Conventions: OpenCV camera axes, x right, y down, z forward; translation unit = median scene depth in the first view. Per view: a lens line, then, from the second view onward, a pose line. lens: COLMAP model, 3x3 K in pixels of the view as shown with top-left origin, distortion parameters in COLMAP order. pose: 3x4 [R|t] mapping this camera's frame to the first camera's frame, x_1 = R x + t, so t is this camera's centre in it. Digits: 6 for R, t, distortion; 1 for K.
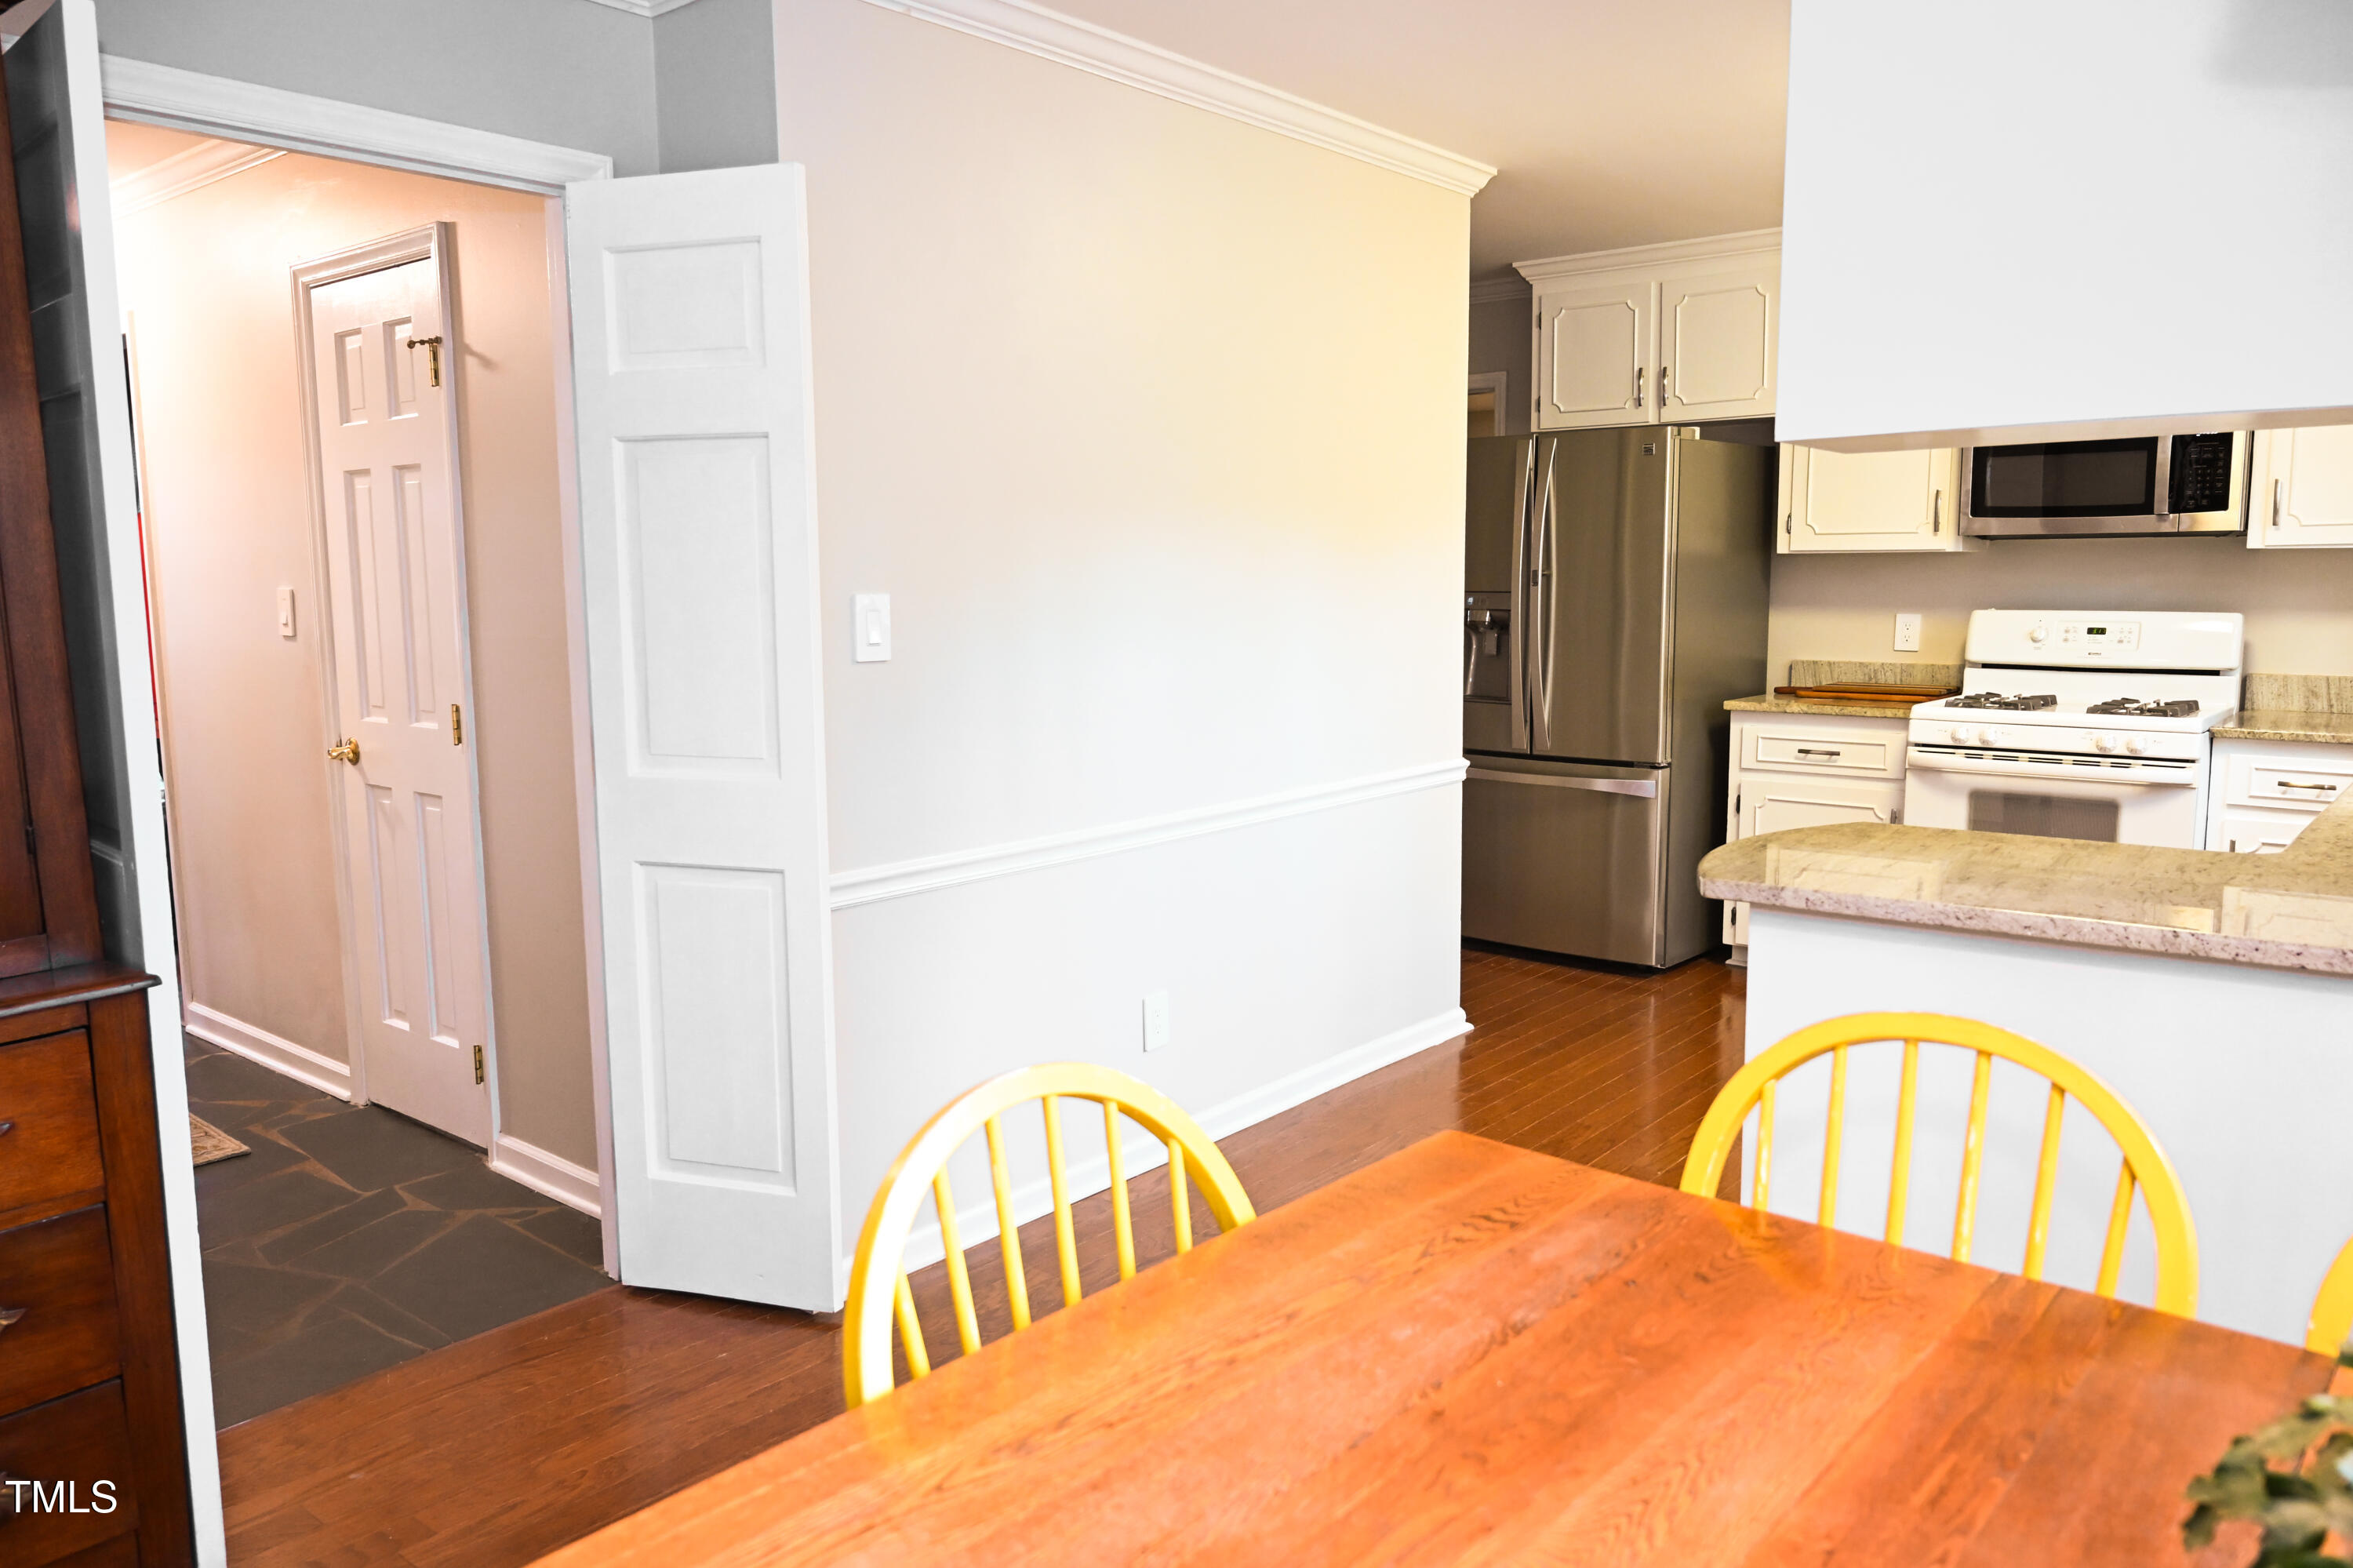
lens RADIAL K [[1667.9, 0, 1176.5], [0, 1667.9, 784.0], [0, 0, 1]] dist [-0.029643, -0.001011]
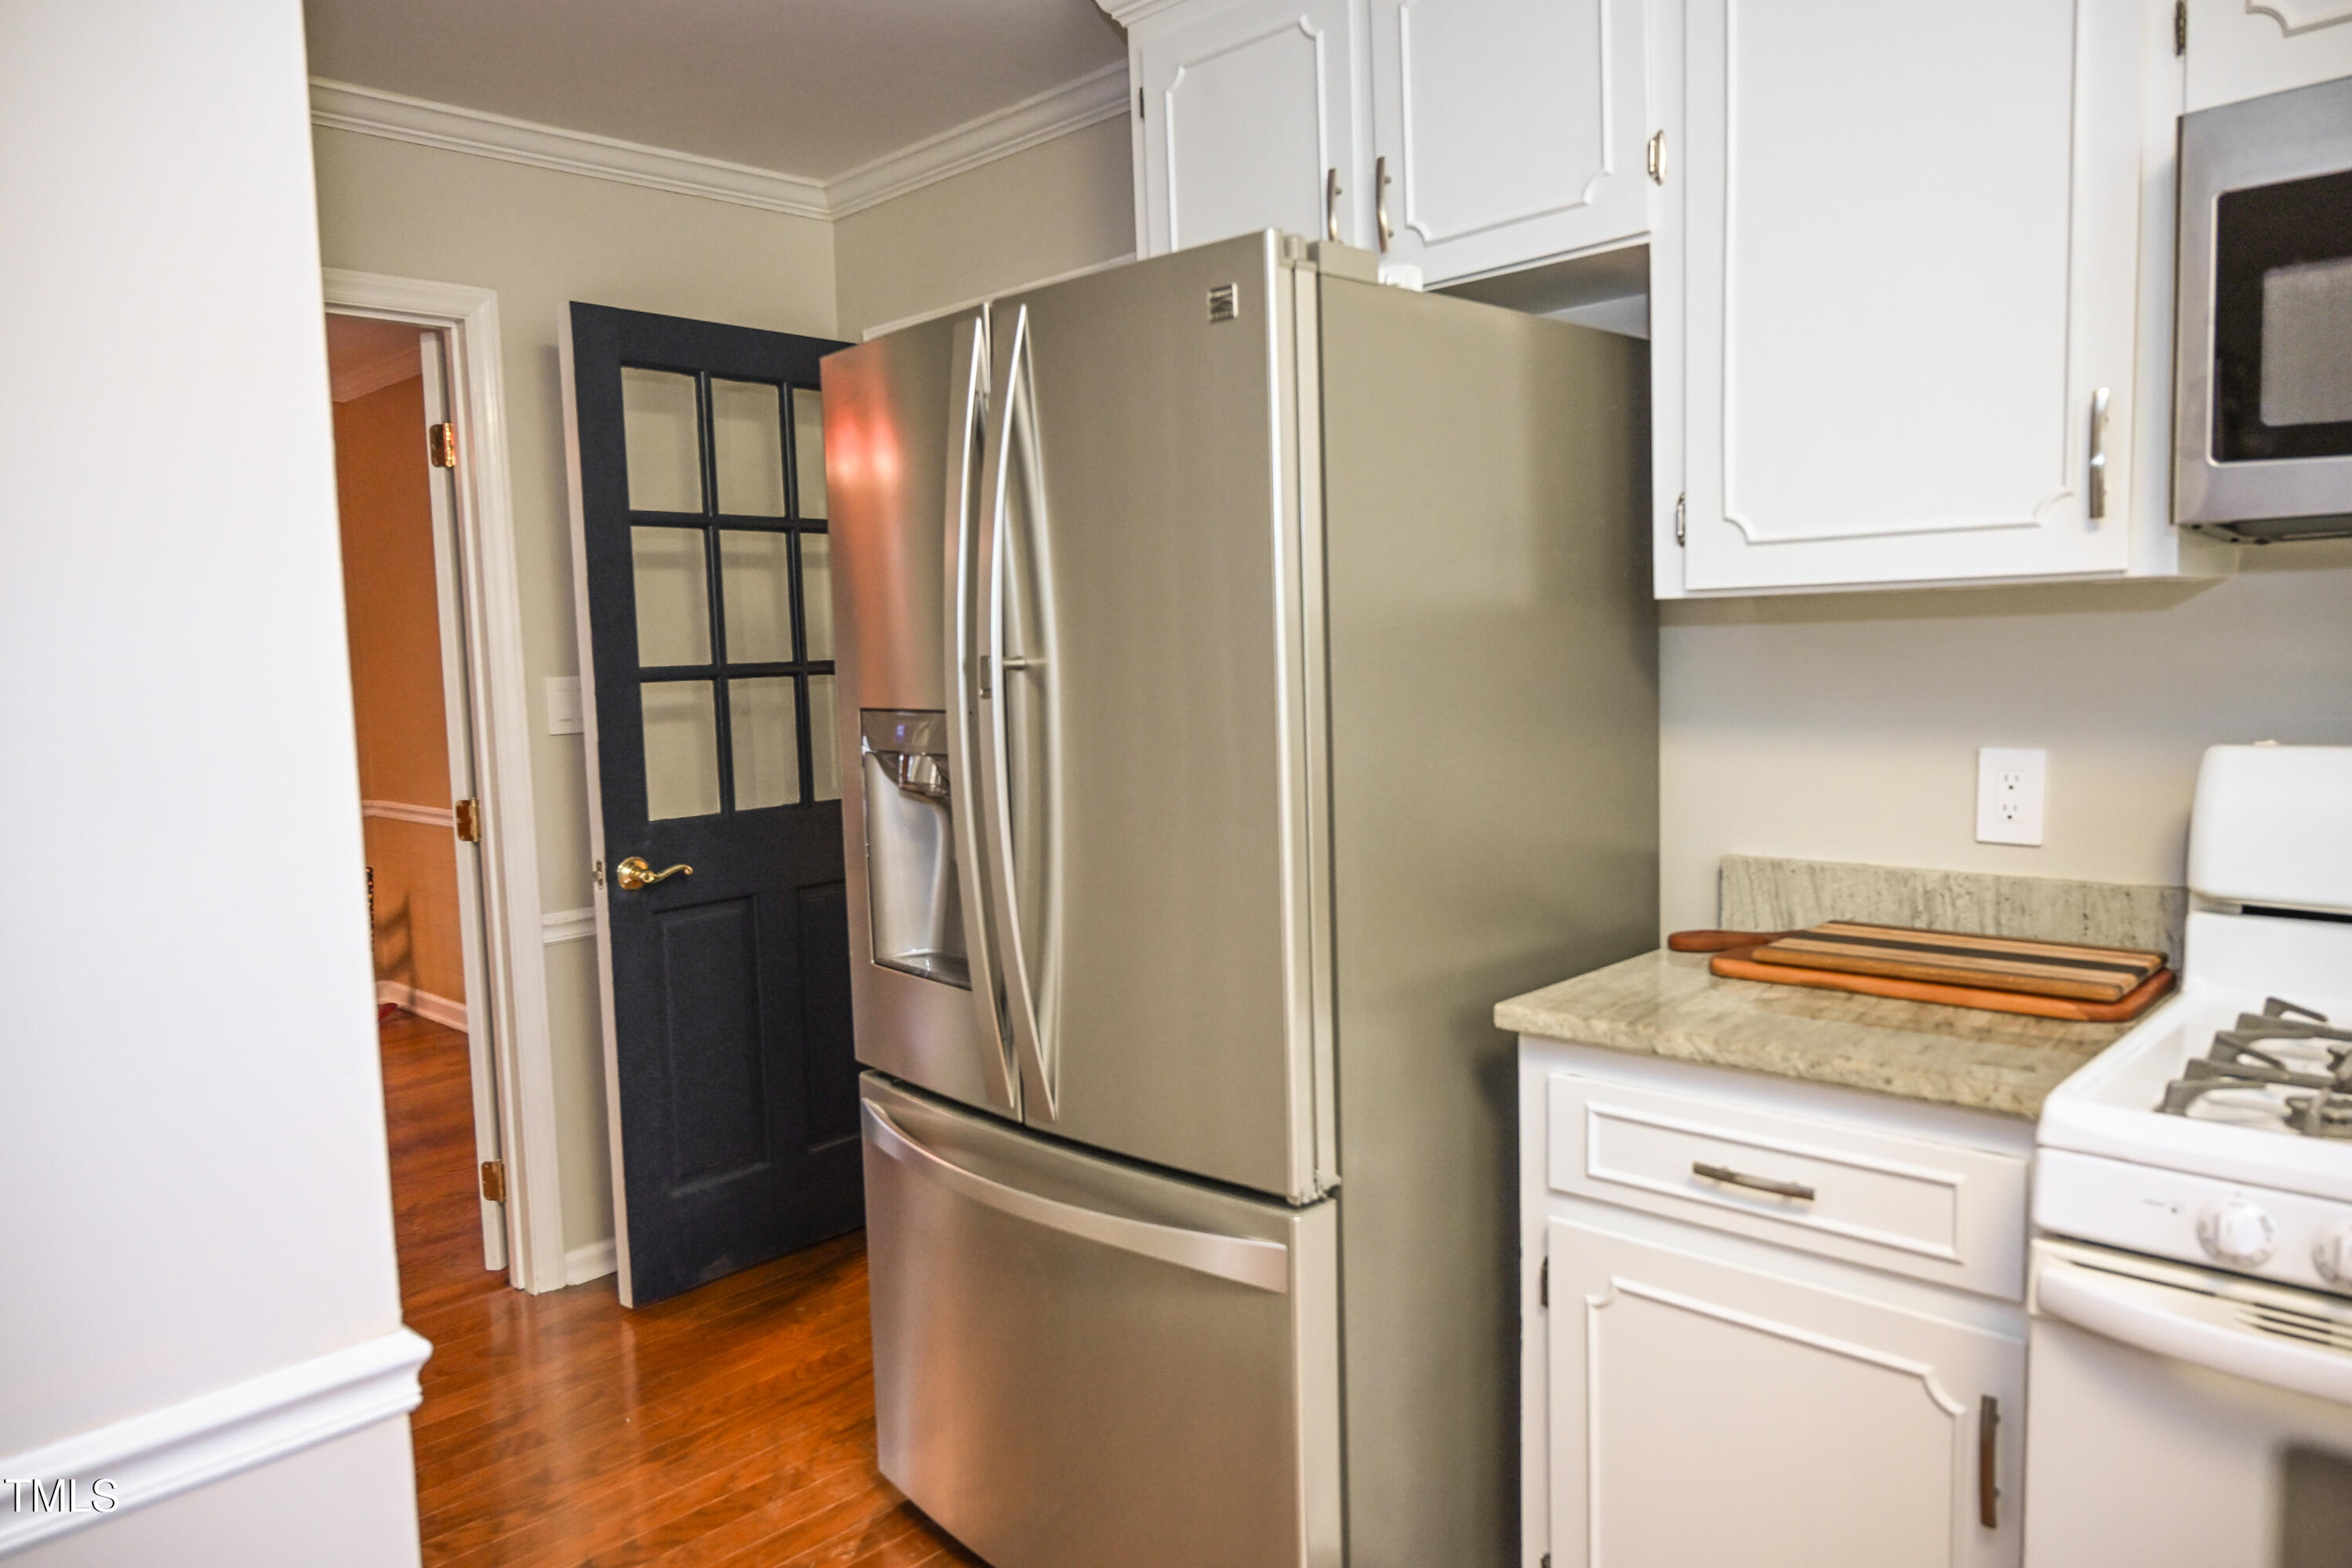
lens RADIAL K [[1572.5, 0, 1176.0], [0, 1572.5, 784.0], [0, 0, 1]] dist [-0.019201, 0.000693]
pose [[0.997700, -0.014540, -0.066210, 0.282531], [0.011981, 0.999172, -0.038888, -0.085353], [0.066720, 0.038005, 0.997048, 0.650183]]
